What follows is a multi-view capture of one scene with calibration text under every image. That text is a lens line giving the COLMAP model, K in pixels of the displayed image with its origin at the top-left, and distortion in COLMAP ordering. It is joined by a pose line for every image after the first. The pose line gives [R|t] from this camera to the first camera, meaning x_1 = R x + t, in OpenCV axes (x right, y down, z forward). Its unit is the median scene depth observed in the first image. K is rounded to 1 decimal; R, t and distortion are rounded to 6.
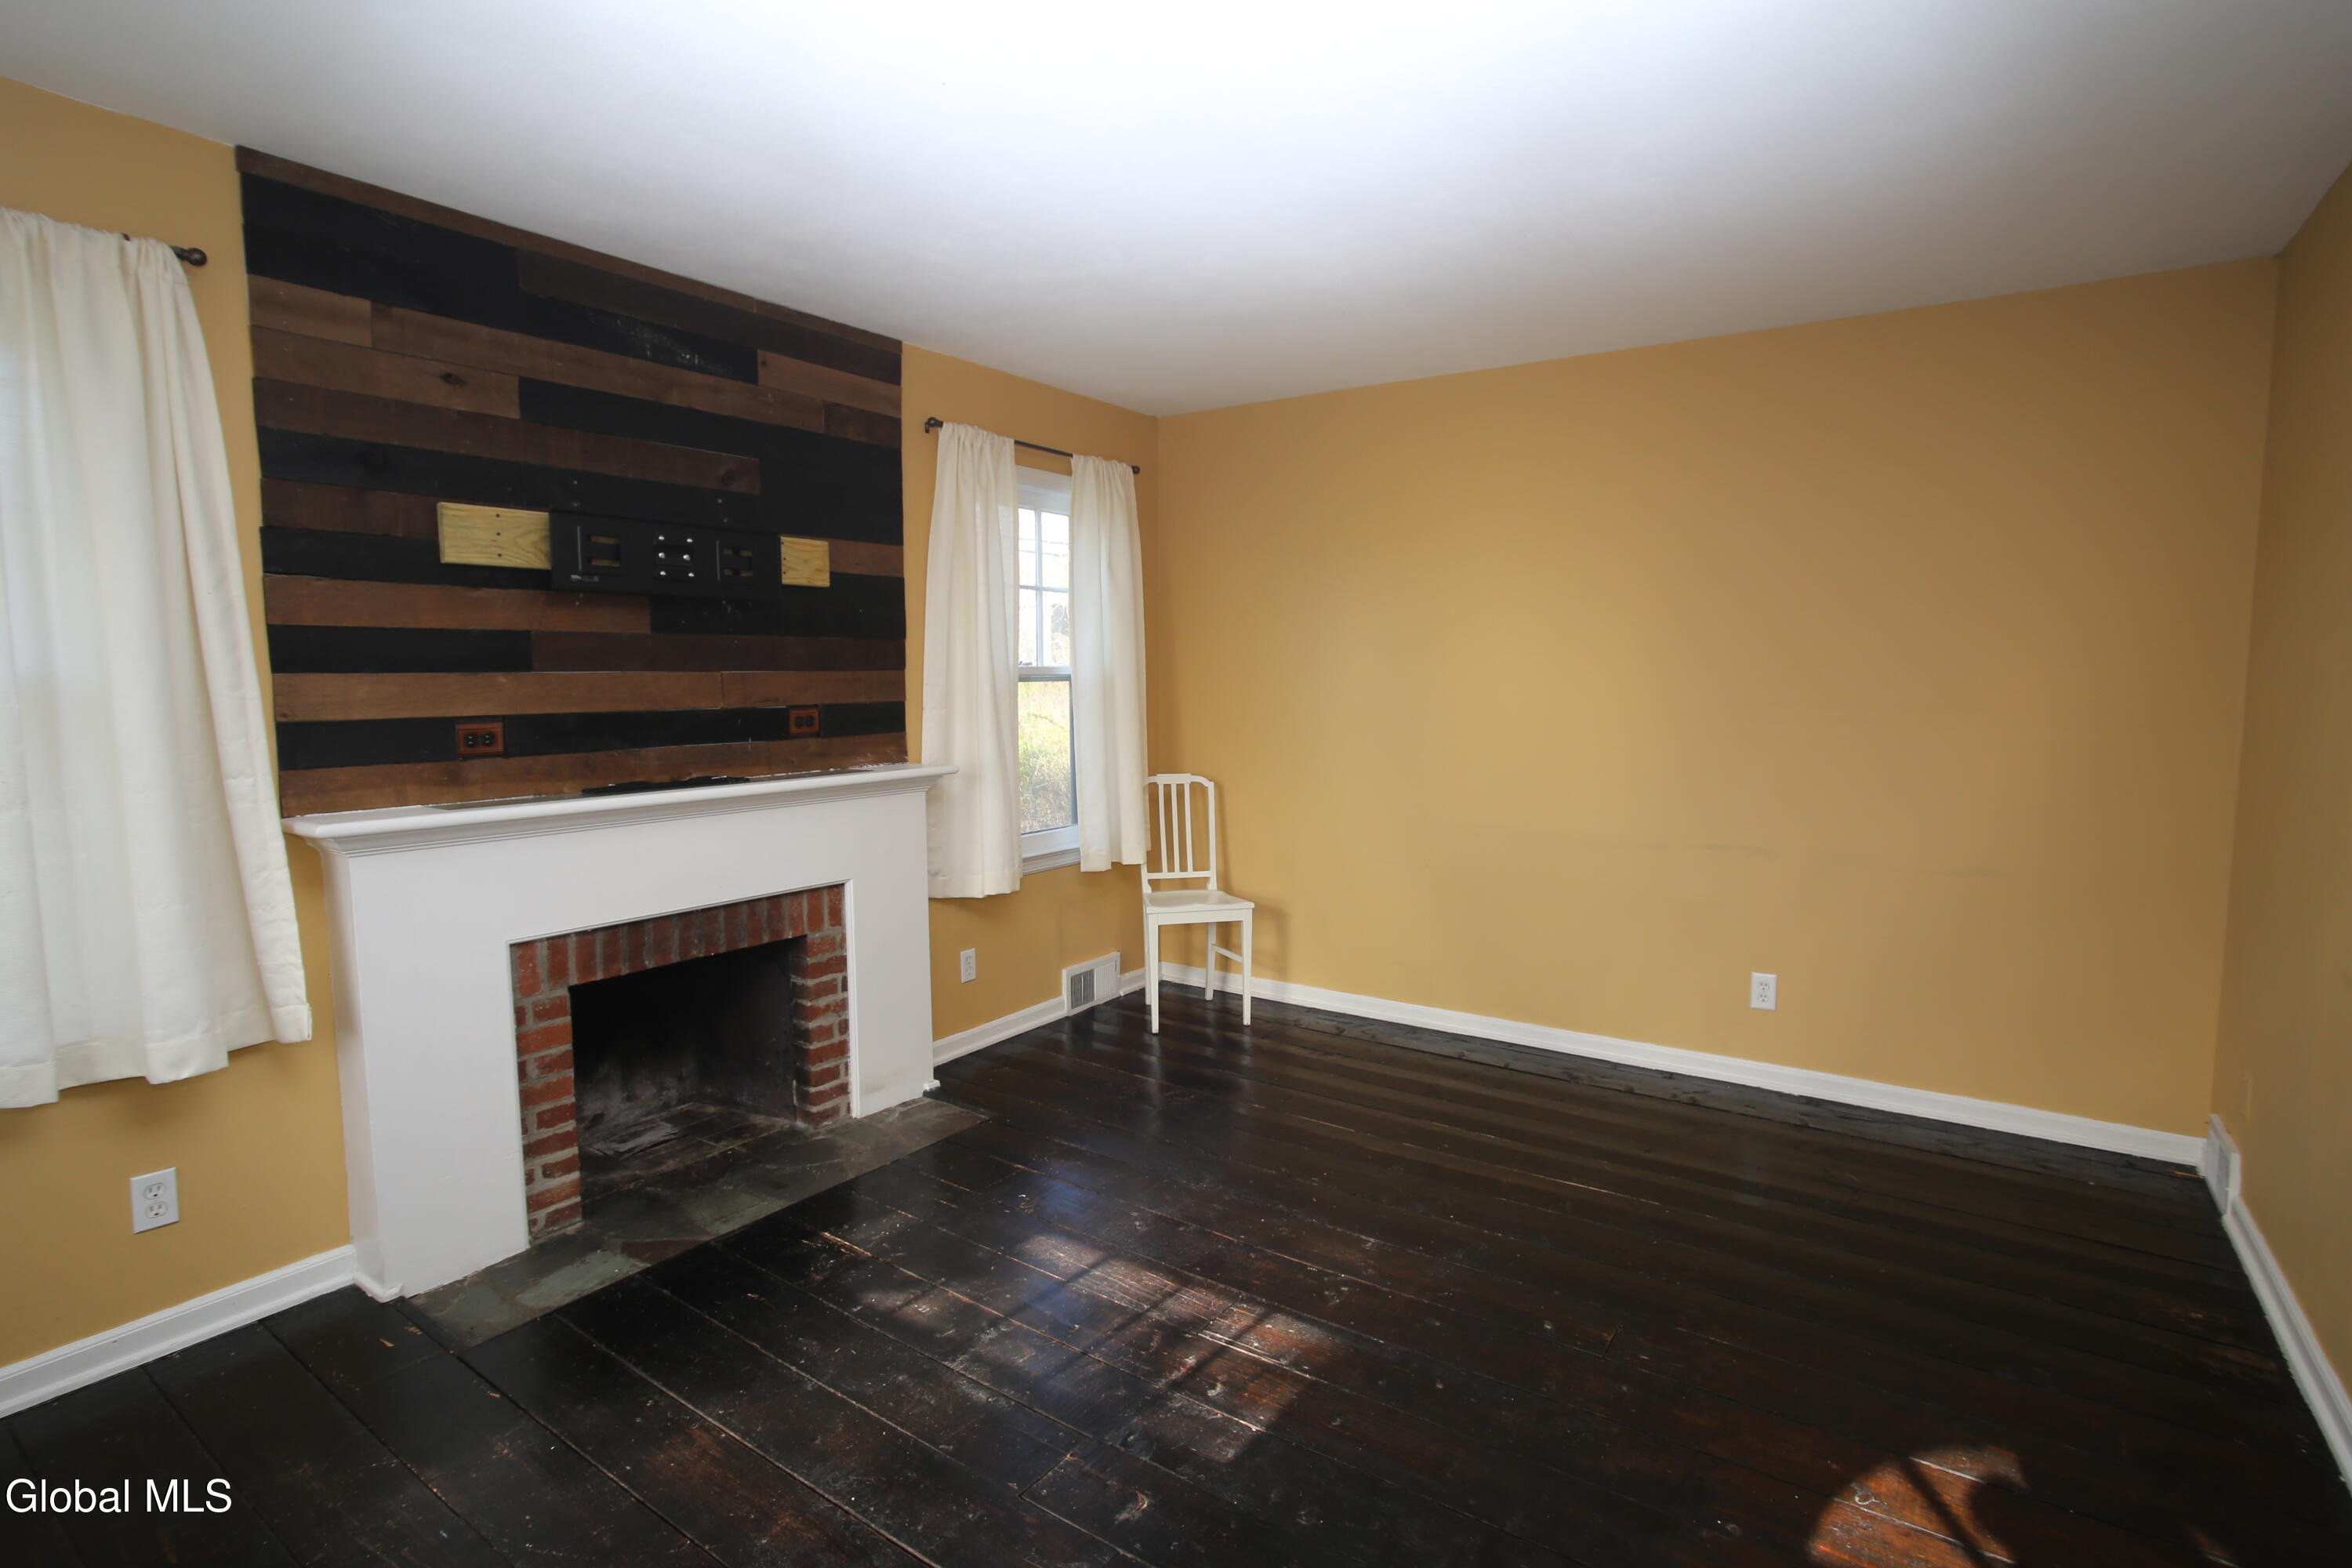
lens RADIAL K [[1151.1, 0, 1168.9], [0, 1151.1, 781.0], [0, 0, 1]] dist [-0.057166, 0.021980]
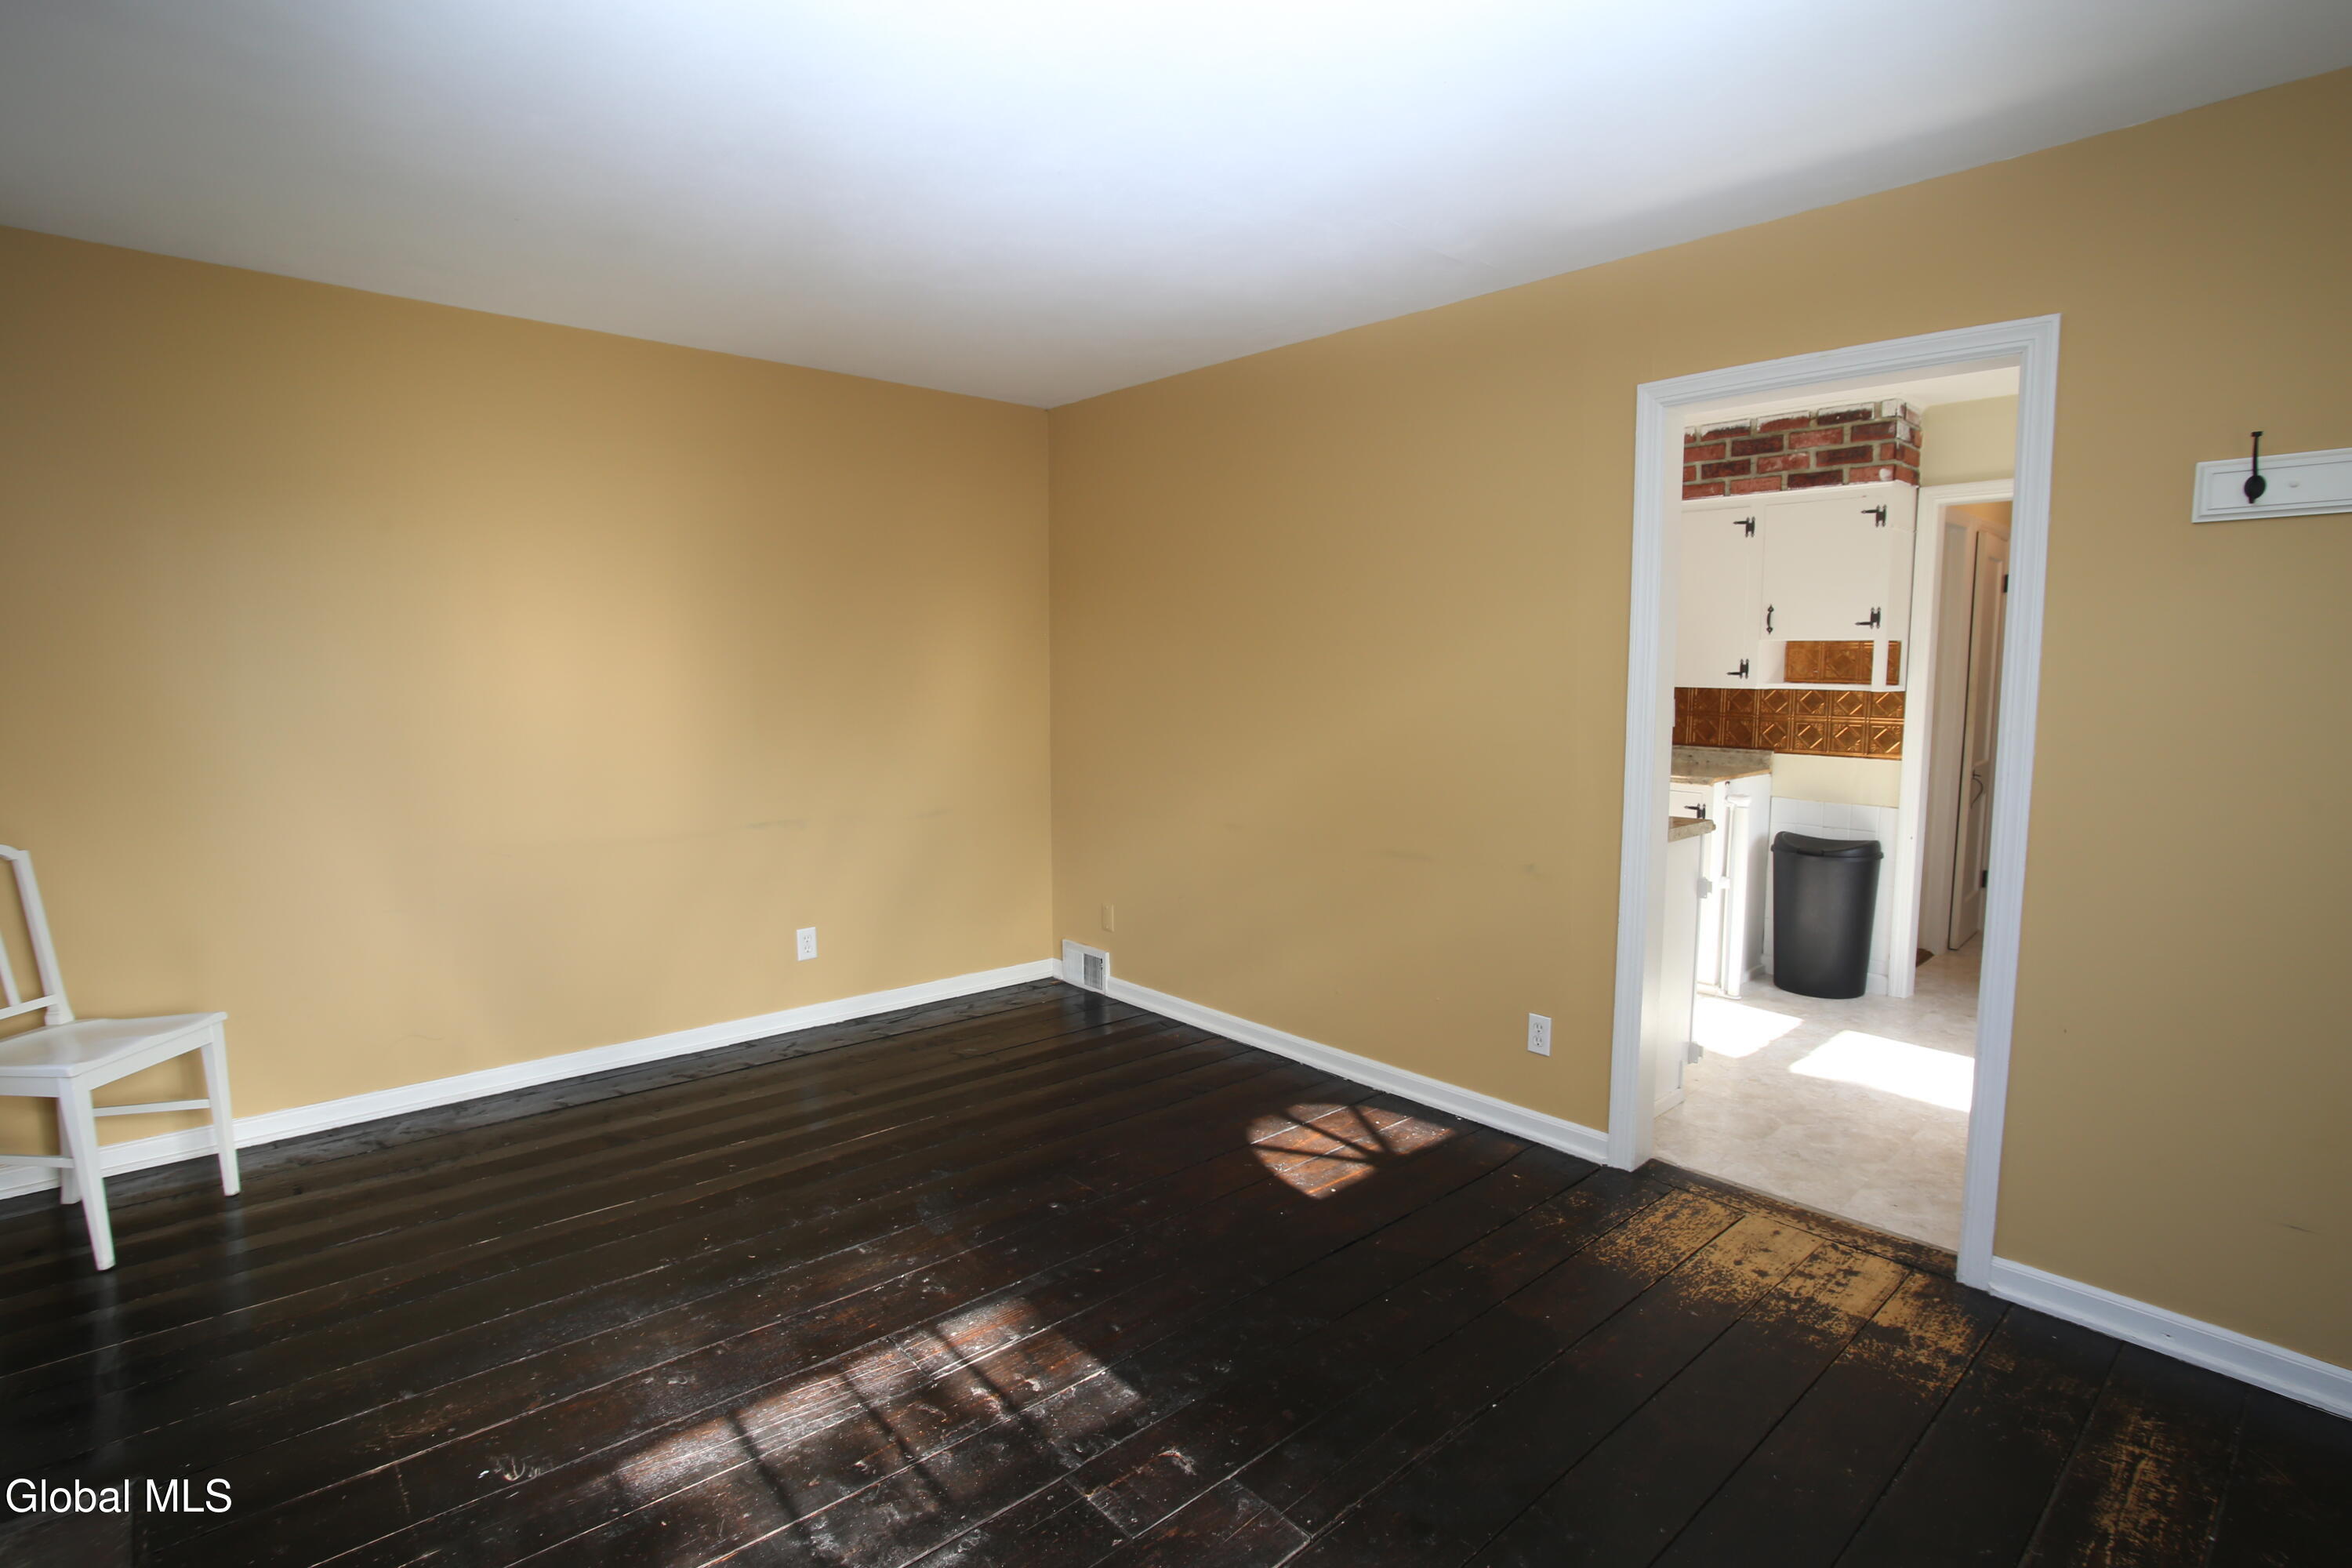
lens RADIAL K [[1151.1, 0, 1172.8], [0, 1151.1, 779.3], [0, 0, 1]] dist [-0.057166, 0.021980]
pose [[0.222647, -0.093169, 0.970437, -0.536827], [0.088976, 0.993210, 0.074941, -0.036119], [-0.970830, 0.069660, 0.229426, 0.386970]]
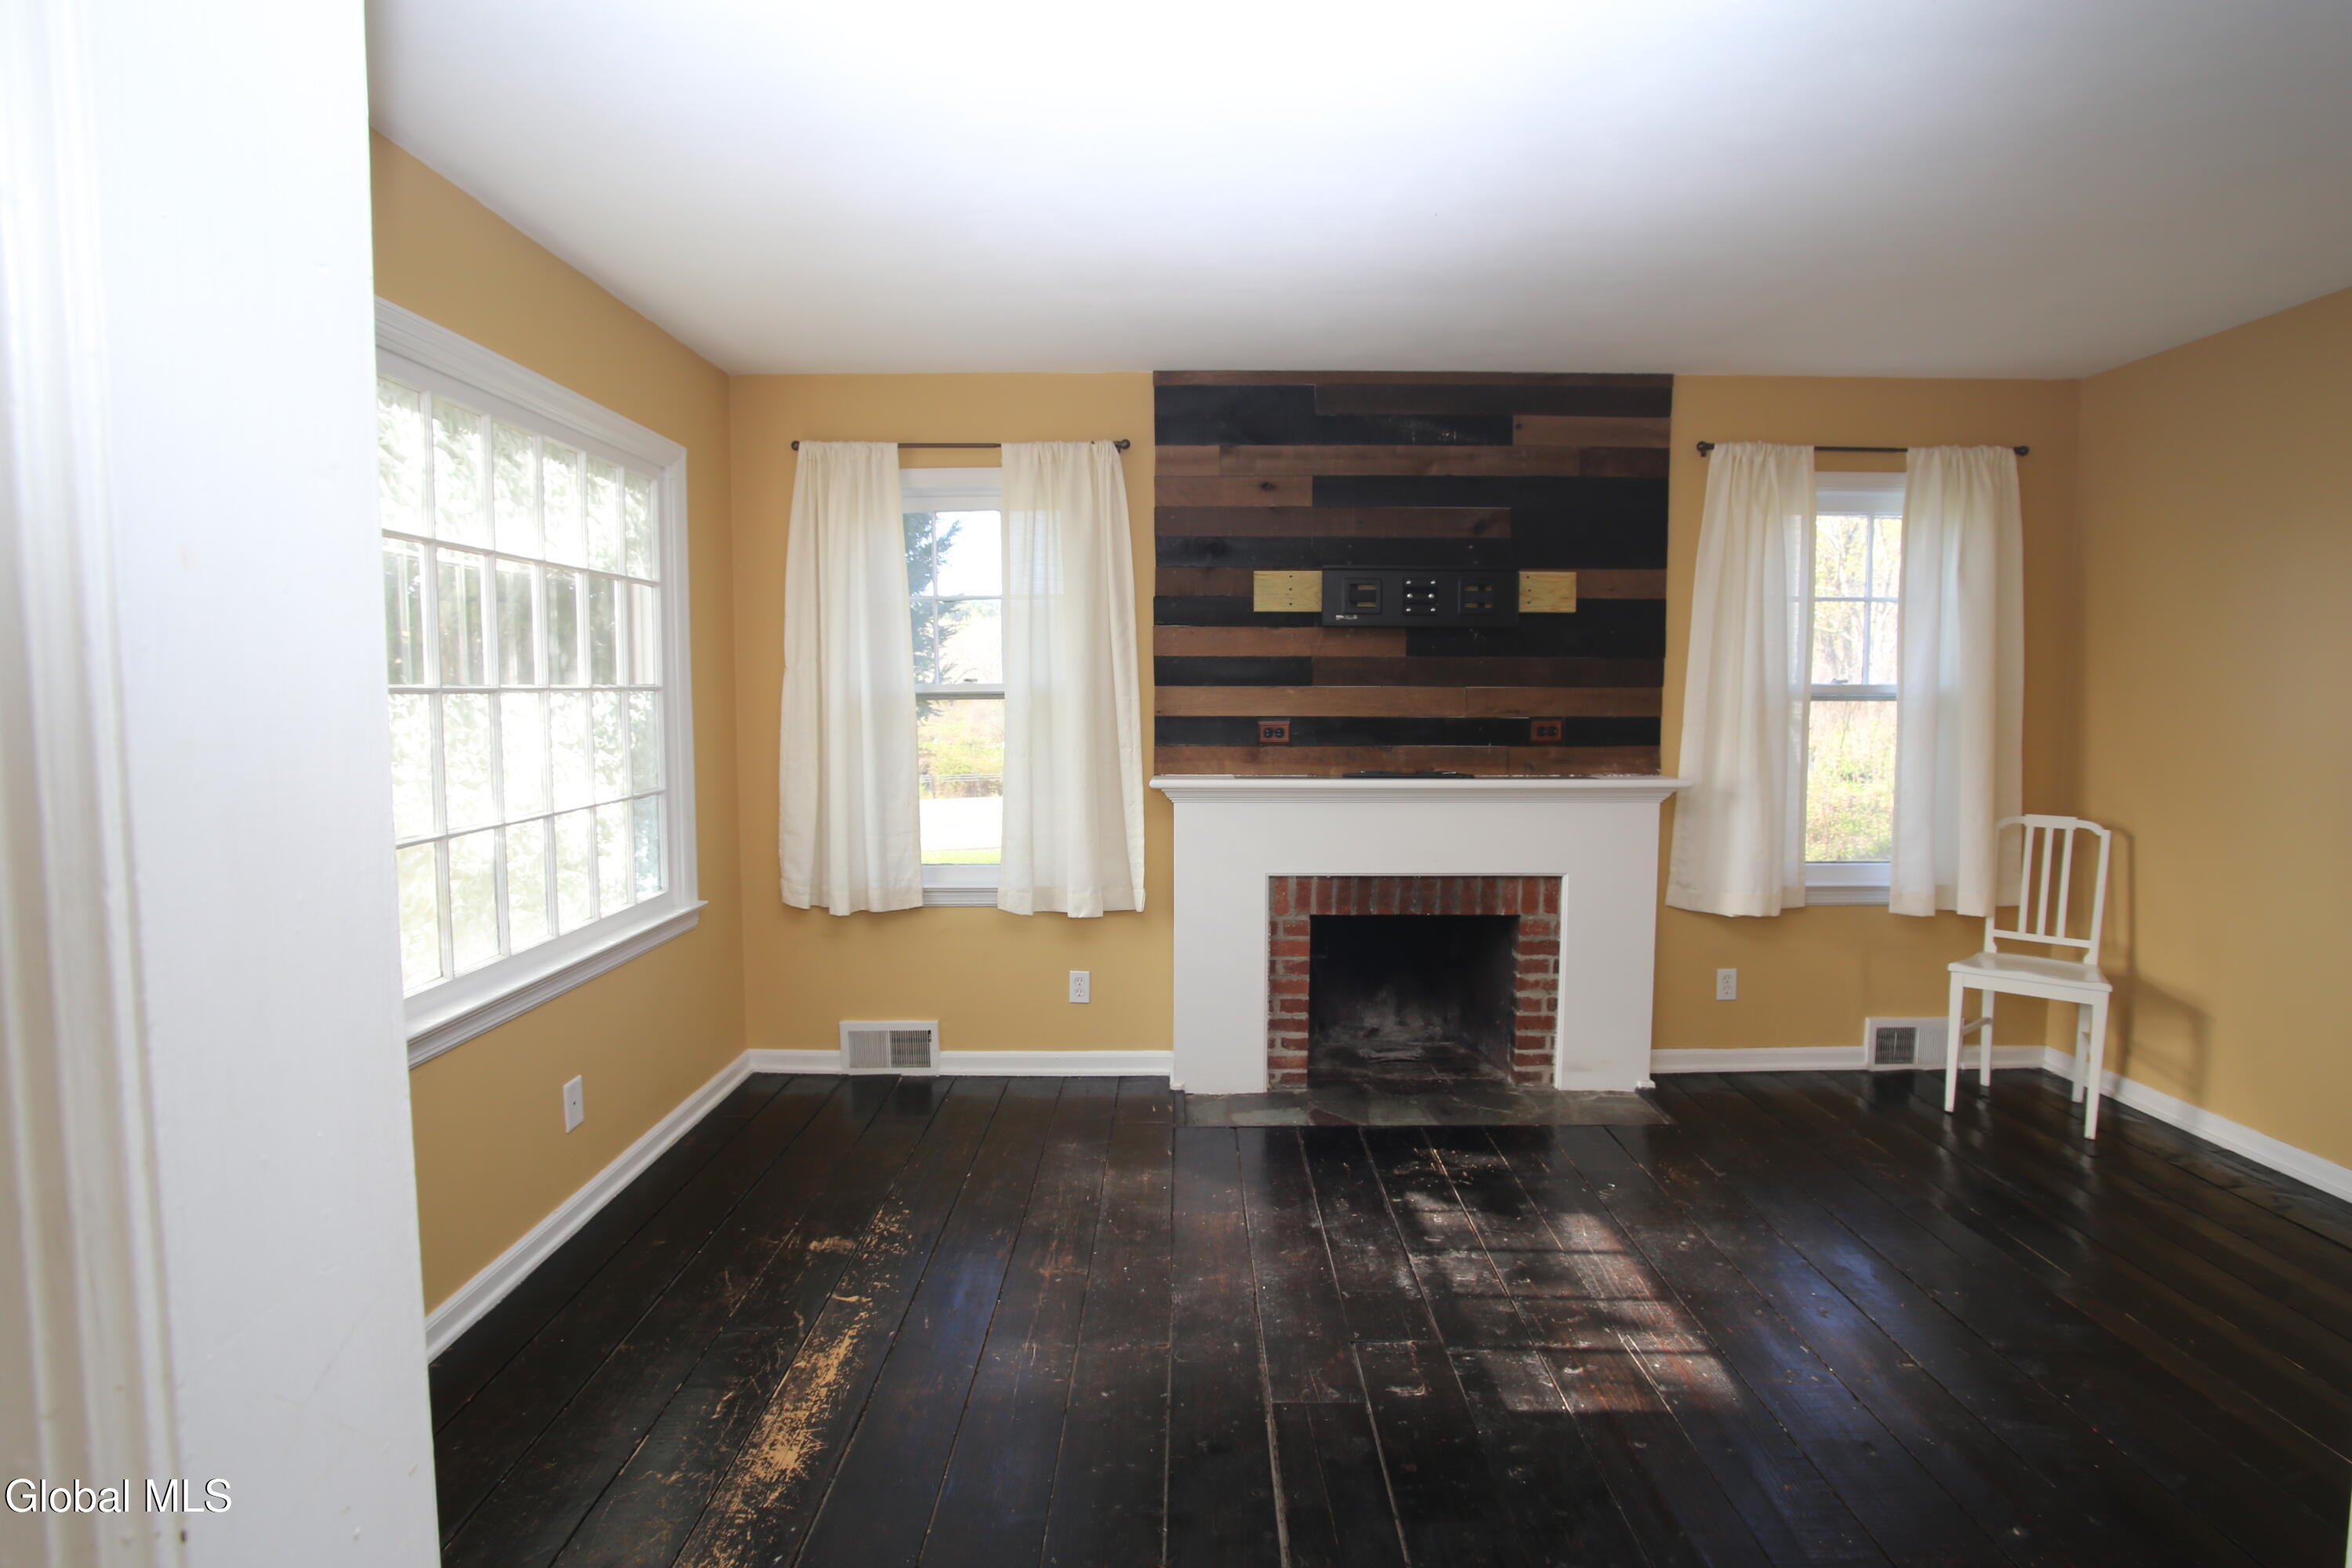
lens RADIAL K [[1151.1, 0, 1174.5], [0, 1151.1, 778.9], [0, 0, 1]] dist [-0.057166, 0.021980]
pose [[0.572083, 0.065081, -0.817610, 0.408447], [-0.079100, 0.996578, 0.023980, -0.002602], [0.816373, 0.050955, 0.575273, 0.043790]]
